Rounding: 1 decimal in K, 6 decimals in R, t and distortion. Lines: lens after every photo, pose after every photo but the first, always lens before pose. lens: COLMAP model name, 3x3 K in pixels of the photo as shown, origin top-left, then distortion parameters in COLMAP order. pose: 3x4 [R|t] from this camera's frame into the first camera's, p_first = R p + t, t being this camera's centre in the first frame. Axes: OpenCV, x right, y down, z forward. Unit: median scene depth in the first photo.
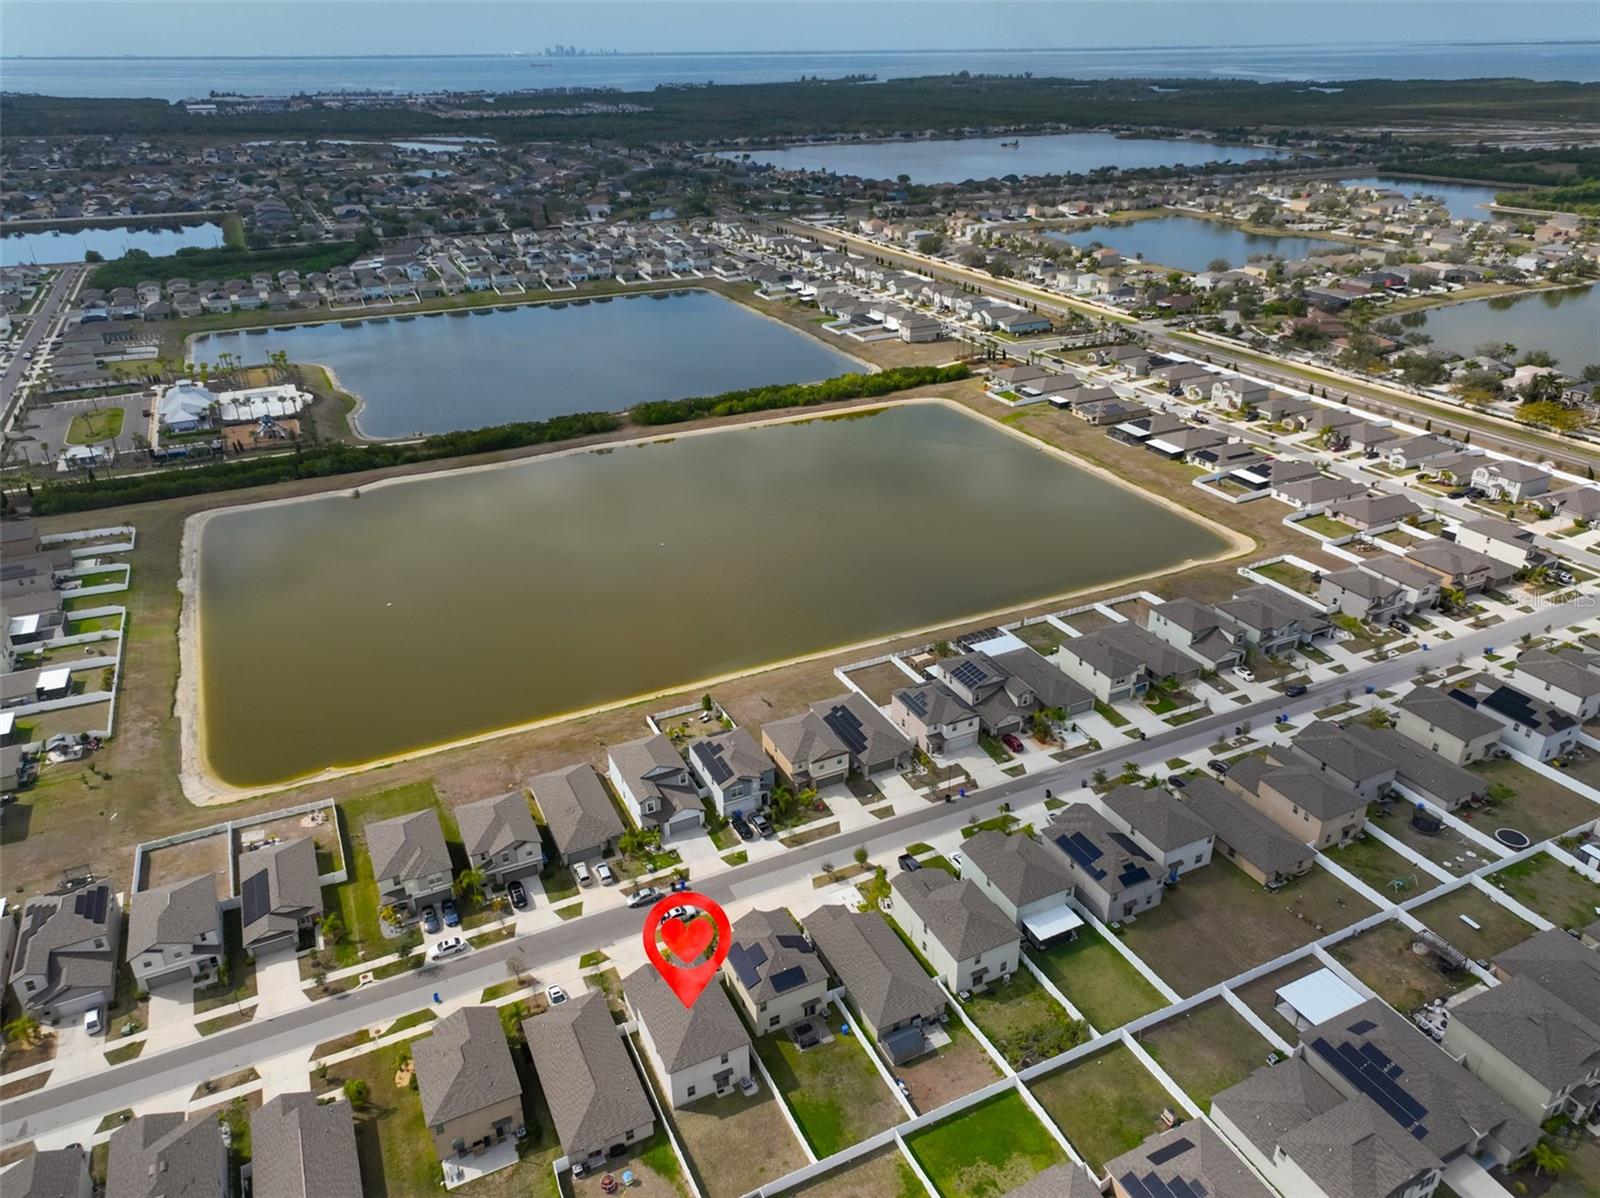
lens RADIAL K [[1129.1, 0, 797.2], [0, 1129.1, 601.6], [0, 0, 1]] dist [0.001196, 0.017076]
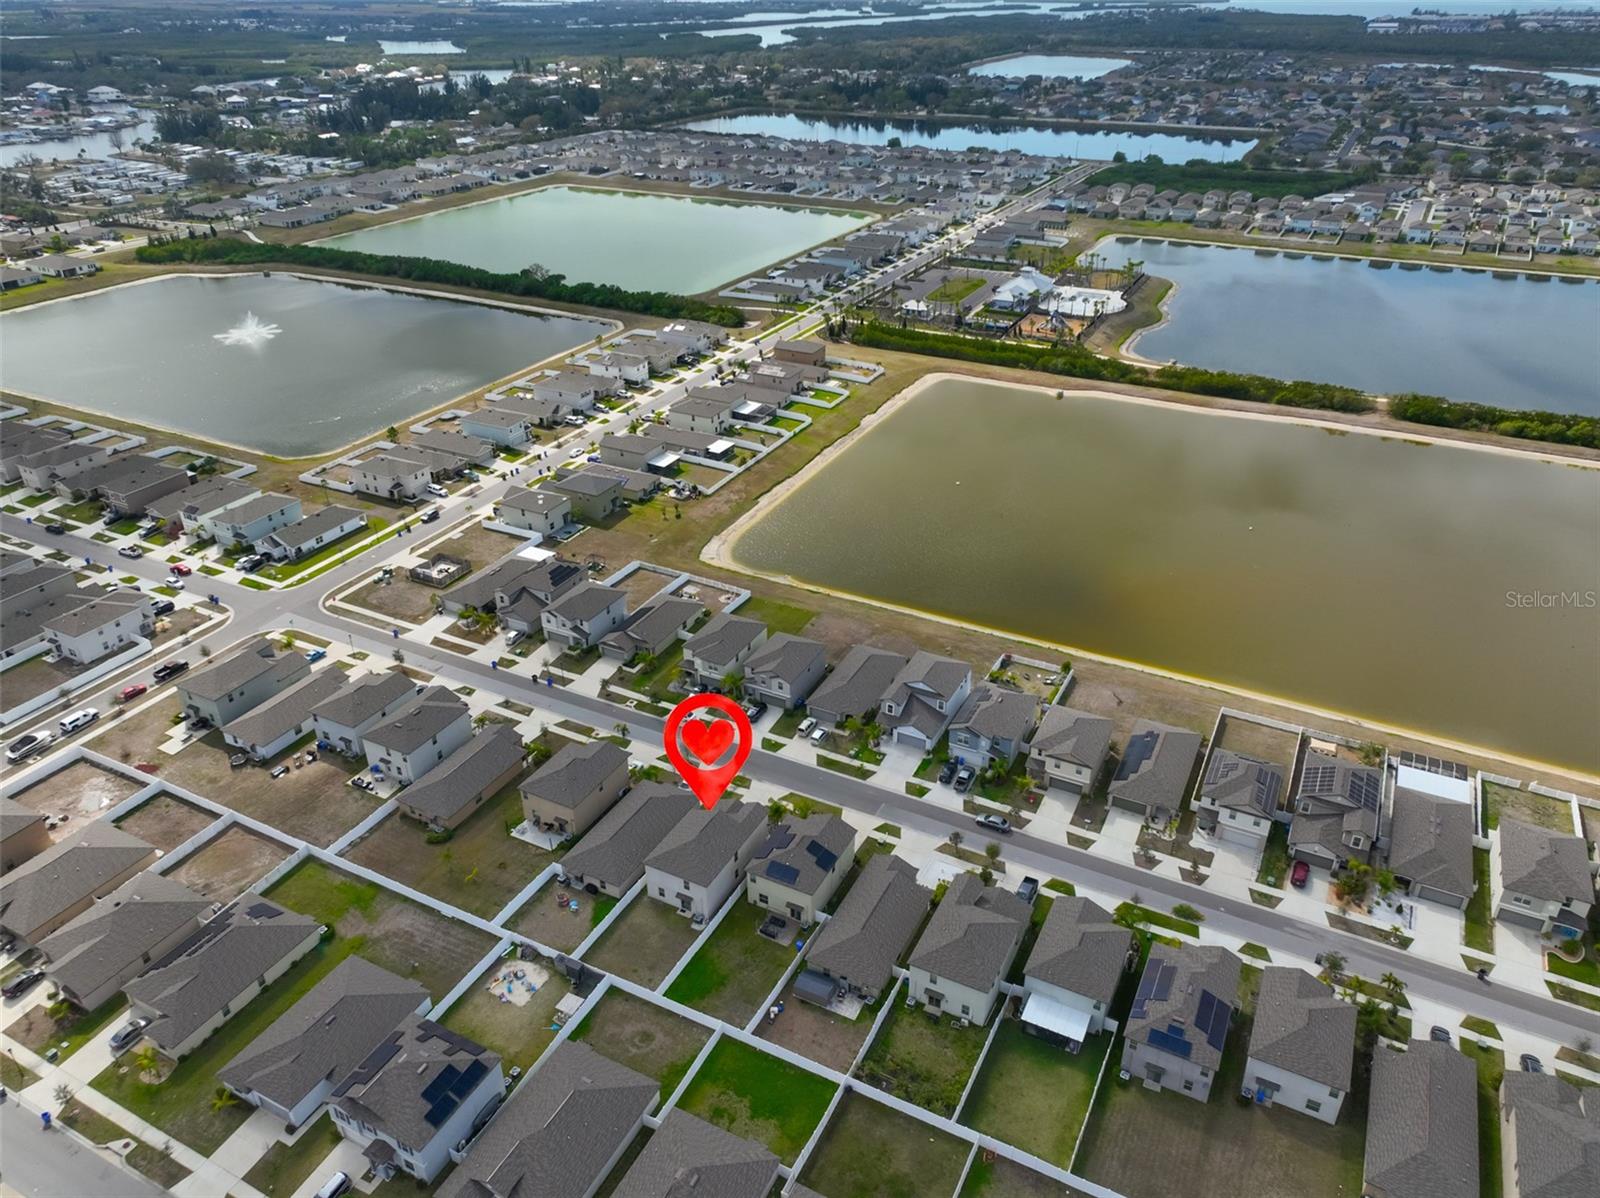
lens RADIAL K [[1129.1, 0, 802.5], [0, 1129.1, 603.1], [0, 0, 1]] dist [0.001196, 0.017076]
pose [[0.594913, 0.397682, -0.698518, 0.319383], [-0.355471, 0.909598, 0.215107, -0.065348], [0.720915, 0.120333, 0.682496, 0.127063]]
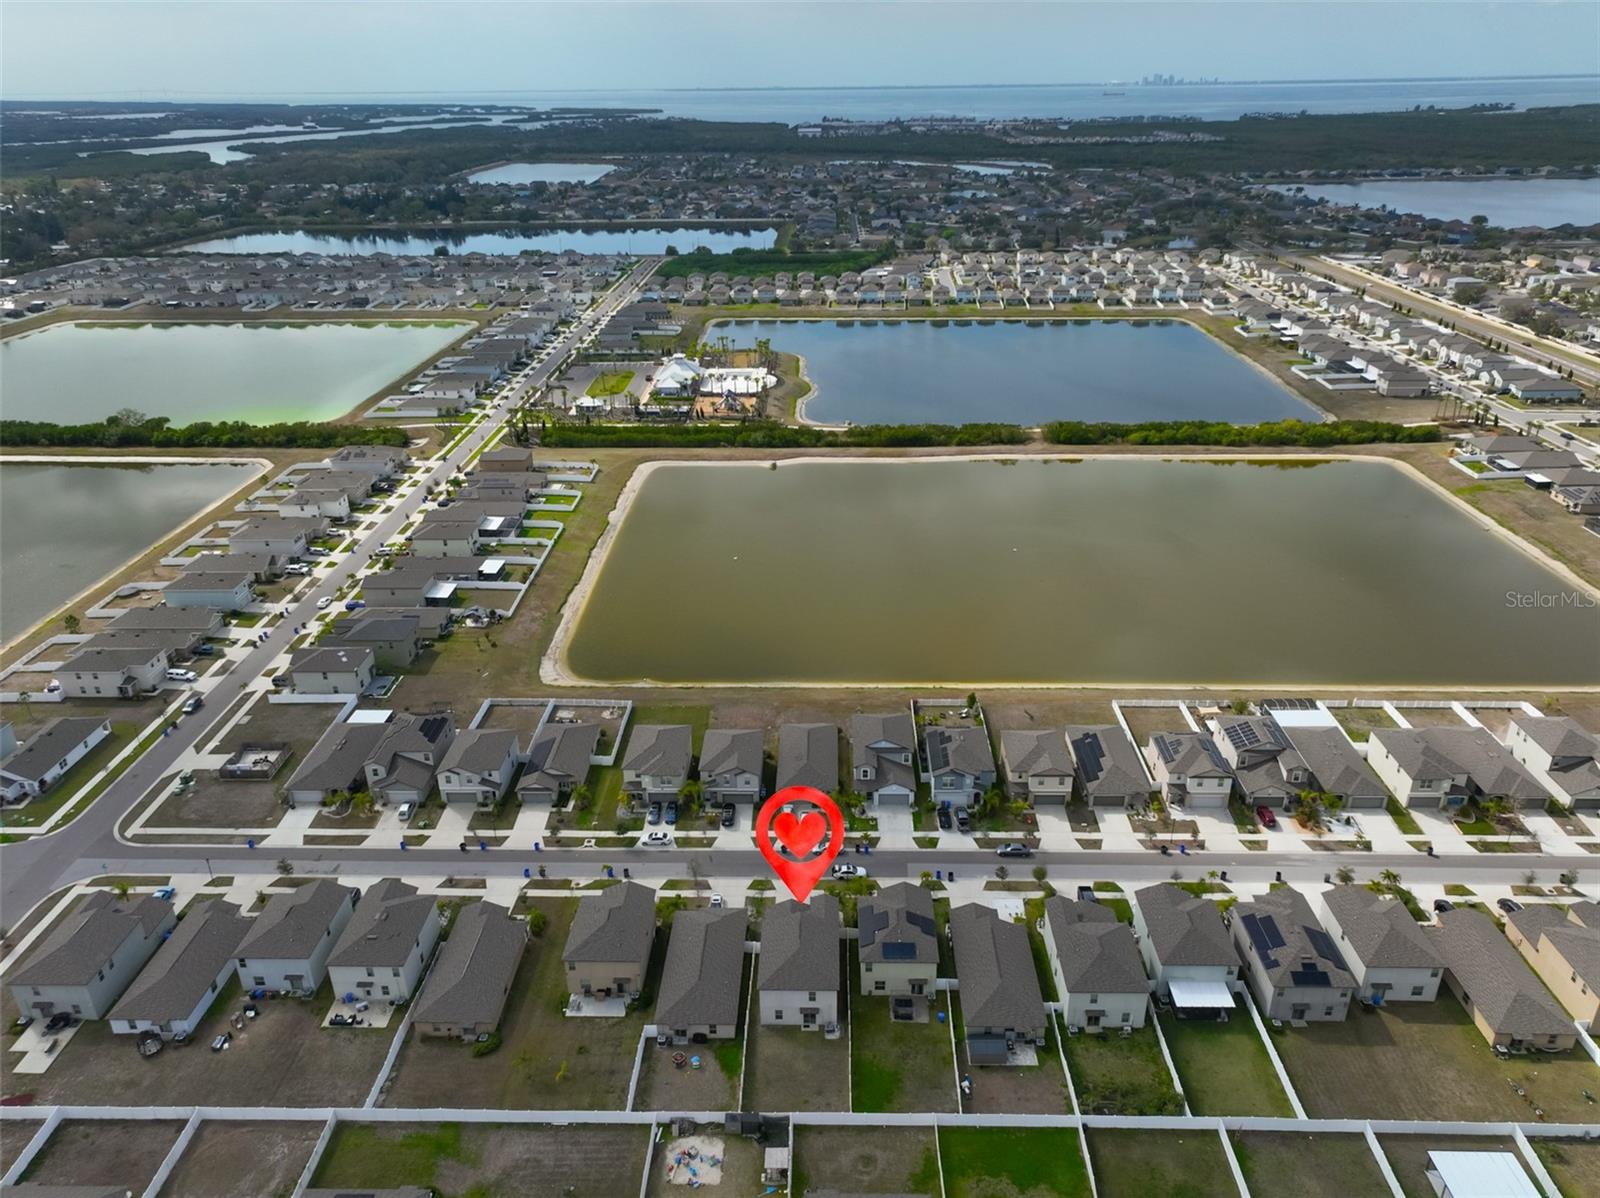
lens RADIAL K [[1129.1, 0, 798.2], [0, 1129.1, 592.1], [0, 0, 1]] dist [0.001196, 0.017076]
pose [[0.887801, 0.189322, -0.419483, 0.140988], [-0.200996, 0.979451, 0.016657, 0.004971], [0.414016, 0.069526, 0.907610, -0.005600]]
